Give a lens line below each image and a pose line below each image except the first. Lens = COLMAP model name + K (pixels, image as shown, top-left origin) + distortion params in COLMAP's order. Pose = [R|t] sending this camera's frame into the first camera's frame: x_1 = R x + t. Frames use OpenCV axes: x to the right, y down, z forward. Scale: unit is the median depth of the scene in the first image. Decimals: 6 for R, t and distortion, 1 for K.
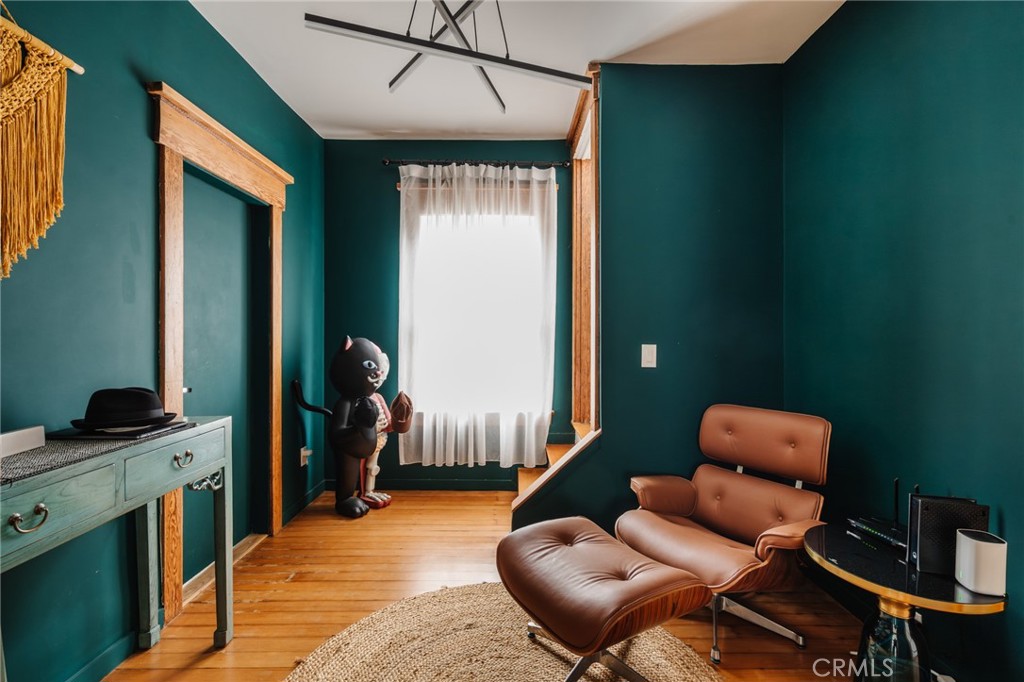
lens RADIAL K [[468.6, 0, 520.1], [0, 468.6, 338.5], [0, 0, 1]] dist [-0.009552, 0.002813]
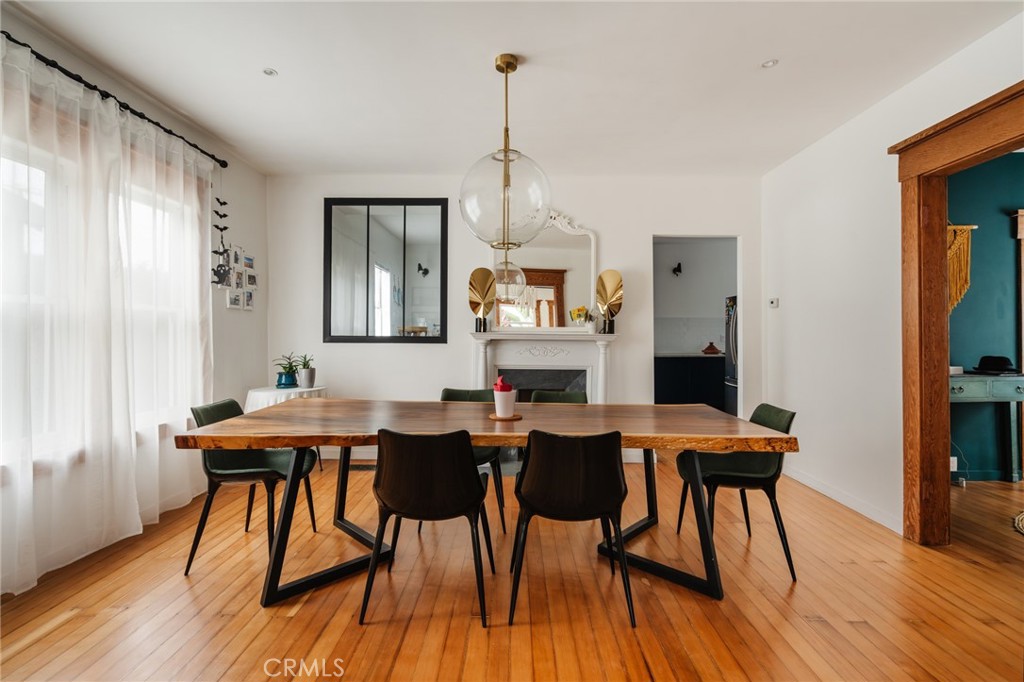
lens RADIAL K [[468.6, 0, 512.9], [0, 468.6, 336.0], [0, 0, 1]] dist [-0.009552, 0.002813]
pose [[0.000531, -0.001237, -0.999999, 0.737176], [0.004721, 0.999988, -0.001234, -0.003105], [0.999989, -0.004721, 0.000537, -0.708435]]
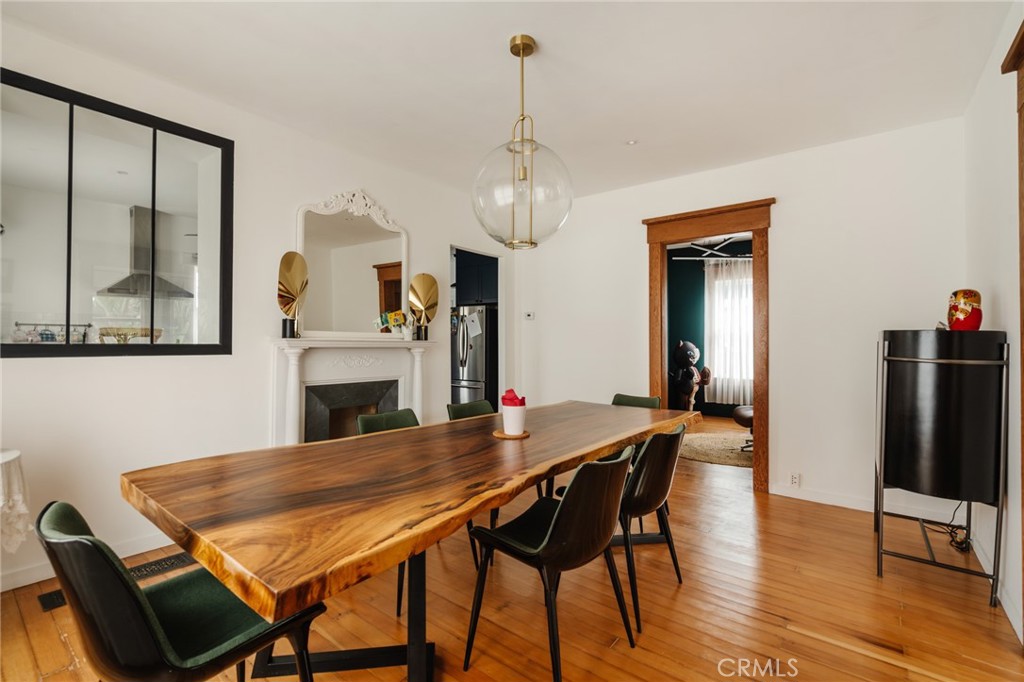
lens RADIAL K [[468.6, 0, 512.8], [0, 468.6, 332.5], [0, 0, 1]] dist [-0.009552, 0.002813]
pose [[0.792758, -0.006249, -0.609504, 0.371607], [-0.000645, 0.999938, -0.011090, -0.017696], [0.609536, 0.009185, 0.792706, -1.298867]]
